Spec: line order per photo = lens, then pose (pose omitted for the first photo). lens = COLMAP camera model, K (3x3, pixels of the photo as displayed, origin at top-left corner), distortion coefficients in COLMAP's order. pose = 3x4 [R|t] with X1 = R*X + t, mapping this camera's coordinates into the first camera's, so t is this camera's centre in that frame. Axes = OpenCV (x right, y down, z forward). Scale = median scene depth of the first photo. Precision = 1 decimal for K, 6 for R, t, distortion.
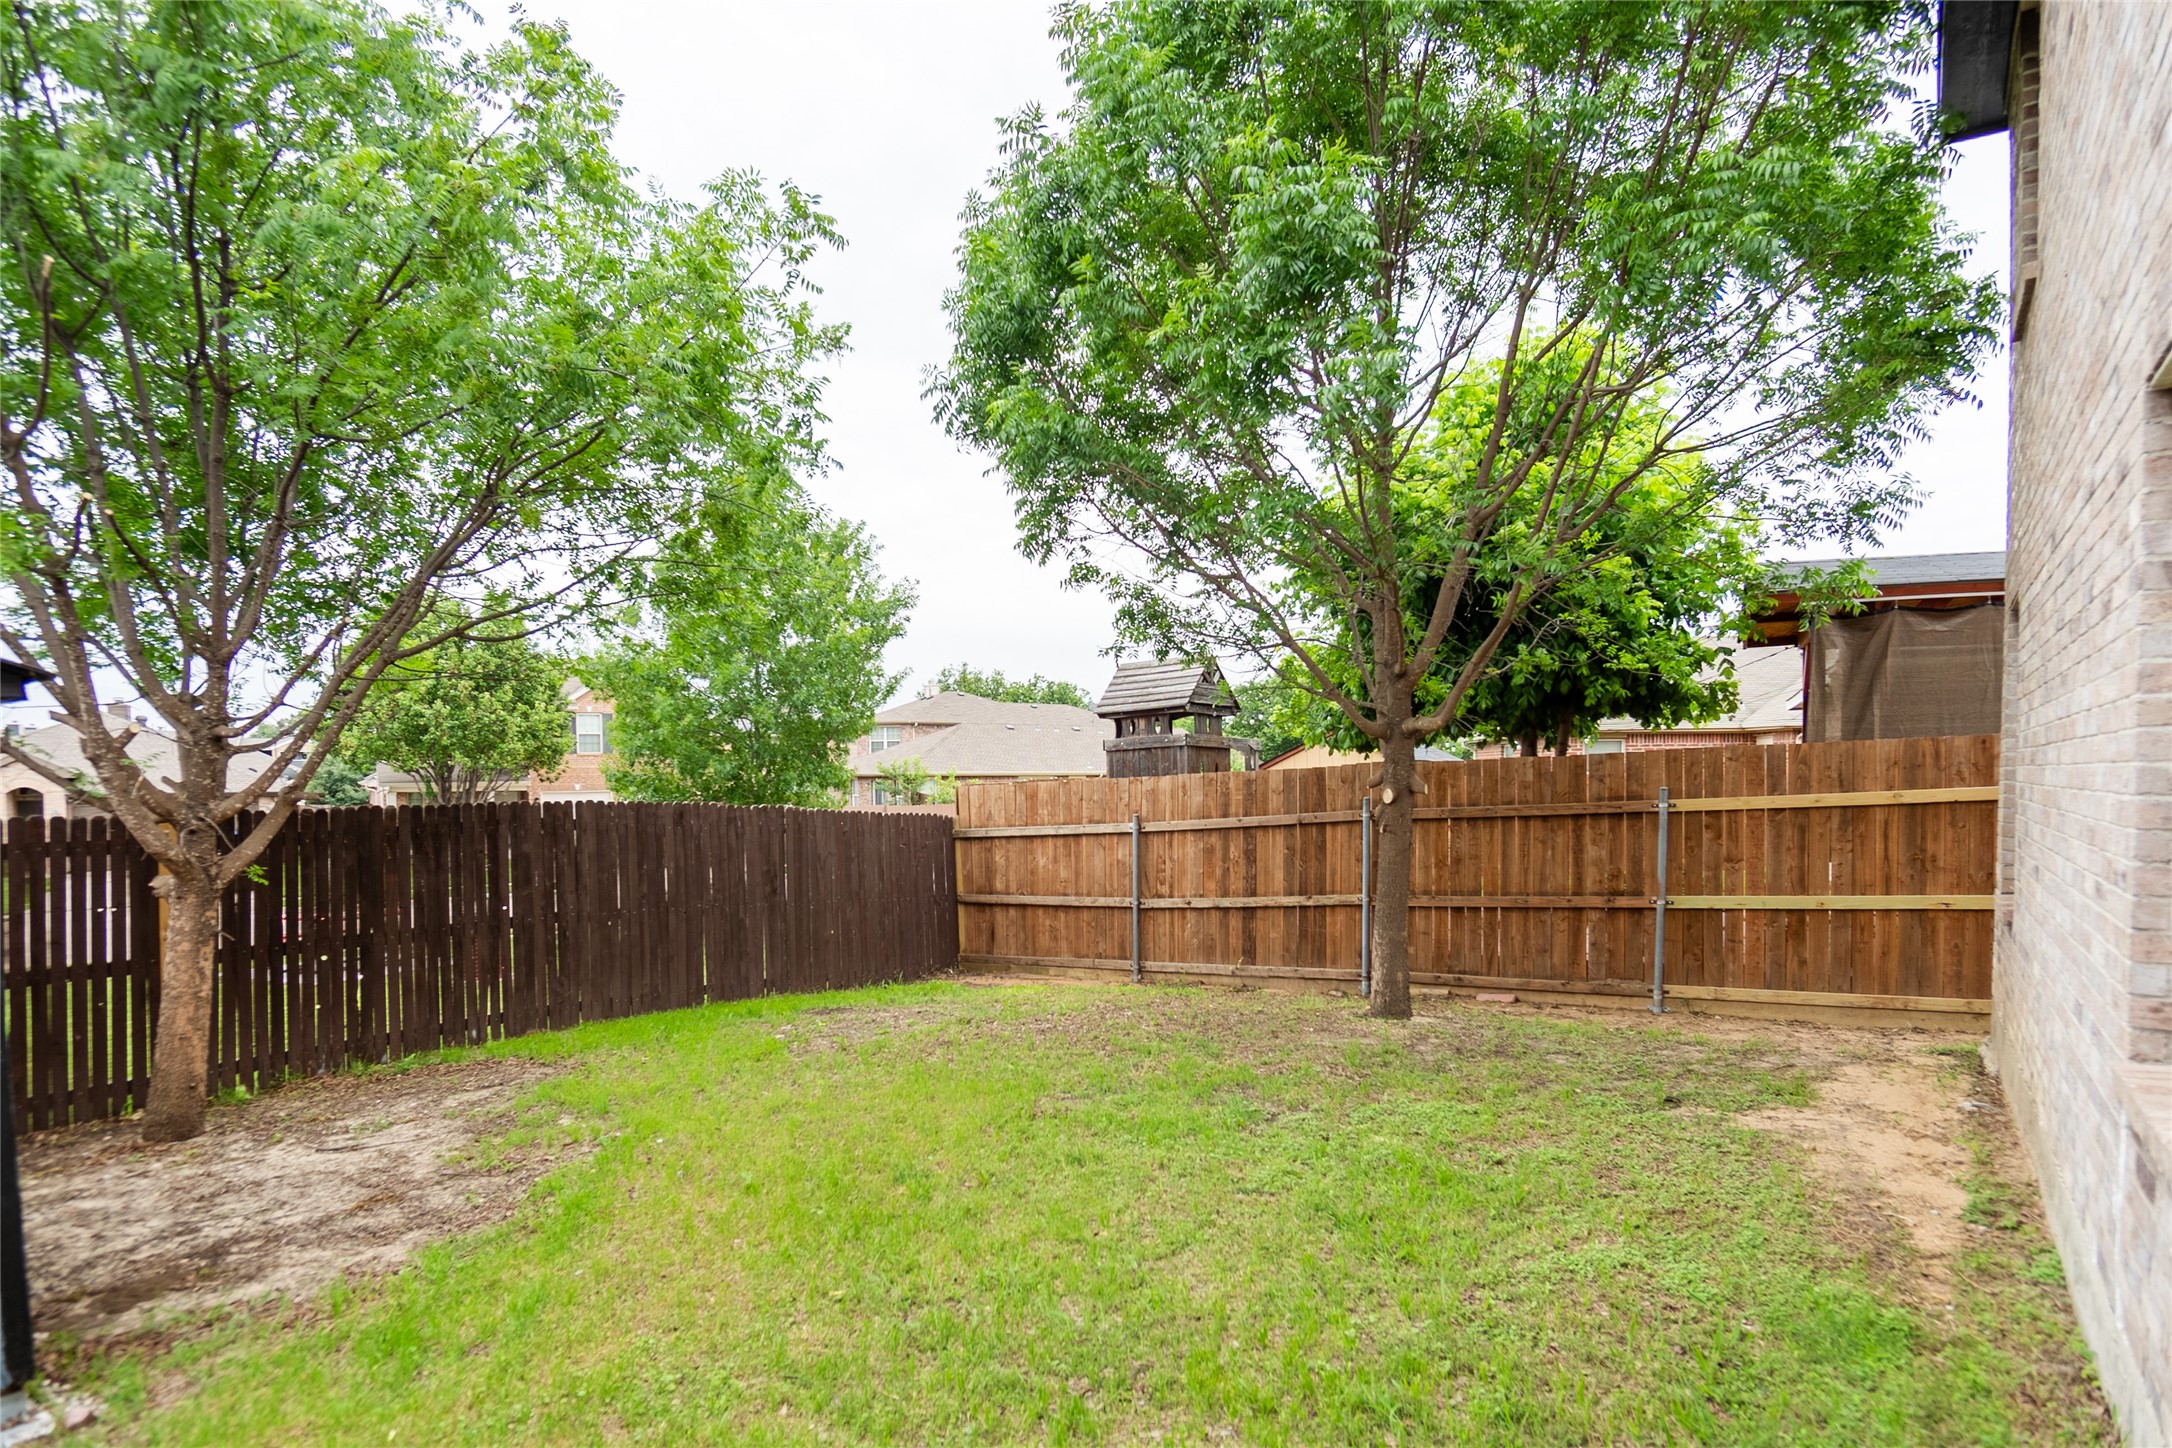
lens RADIAL K [[1211.2, 0, 1088.2], [0, 1211.2, 800.7], [0, 0, 1]] dist [-0.017826, 0.001728]
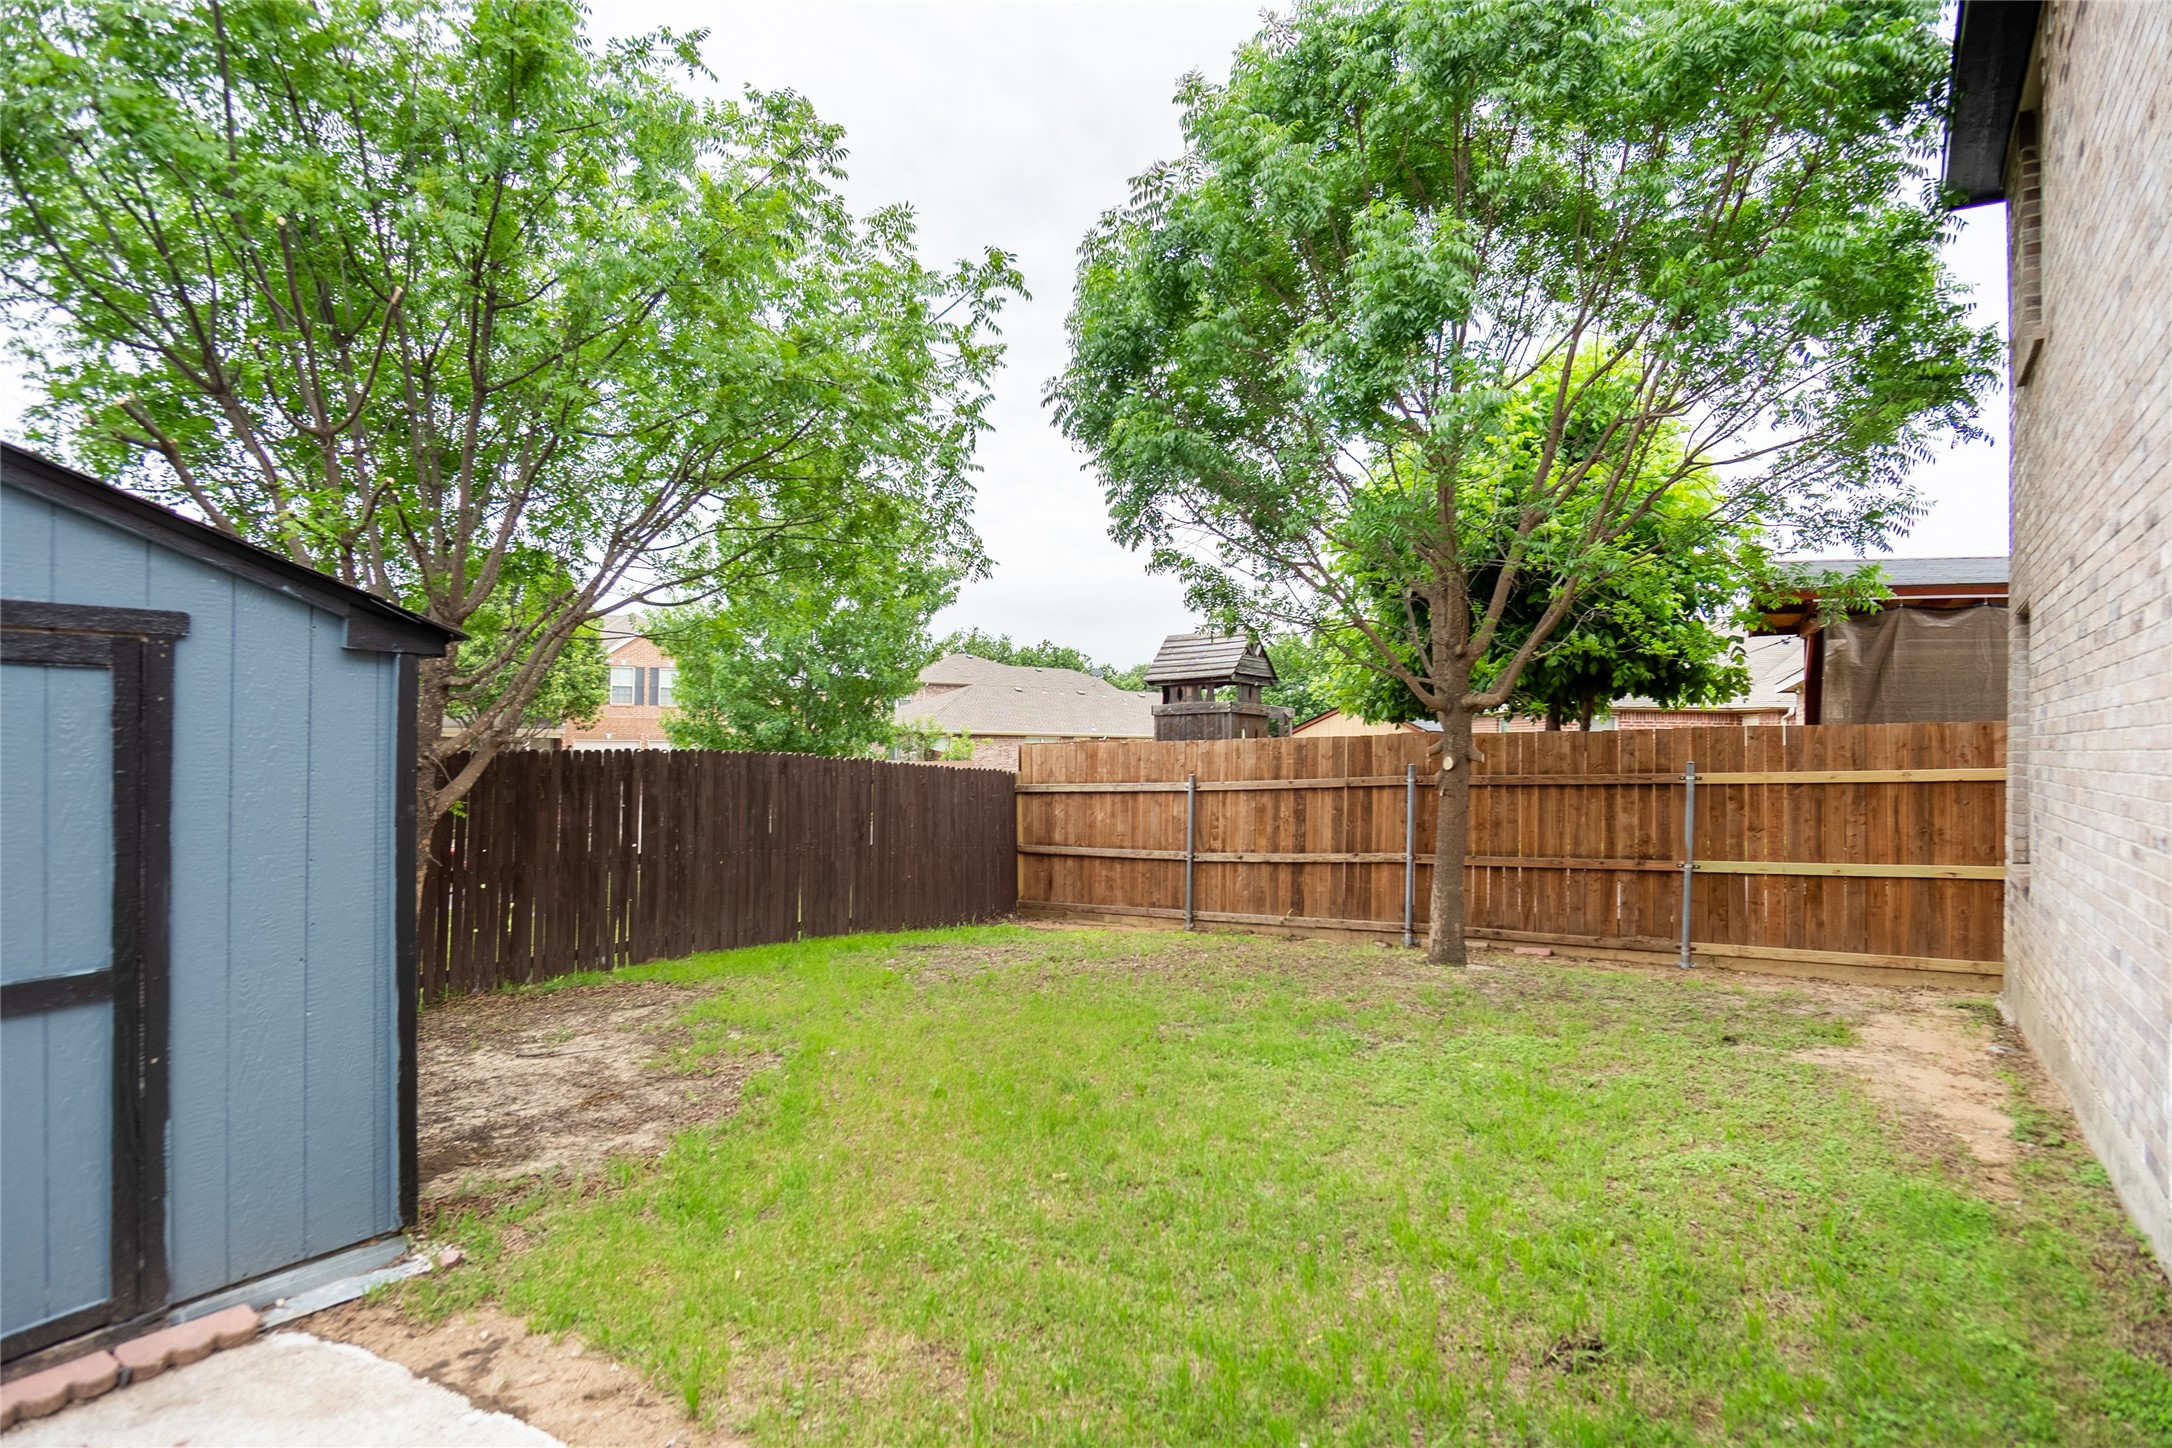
lens RADIAL K [[1149.9, 0, 1090.2], [0, 1149.9, 691.1], [0, 0, 1]] dist [-0.011057, -0.000739]
pose [[0.999691, 0.024483, -0.004185, -0.092601], [-0.024692, 0.997855, -0.060623, 0.002112], [0.002691, 0.060707, 0.998152, -0.072982]]
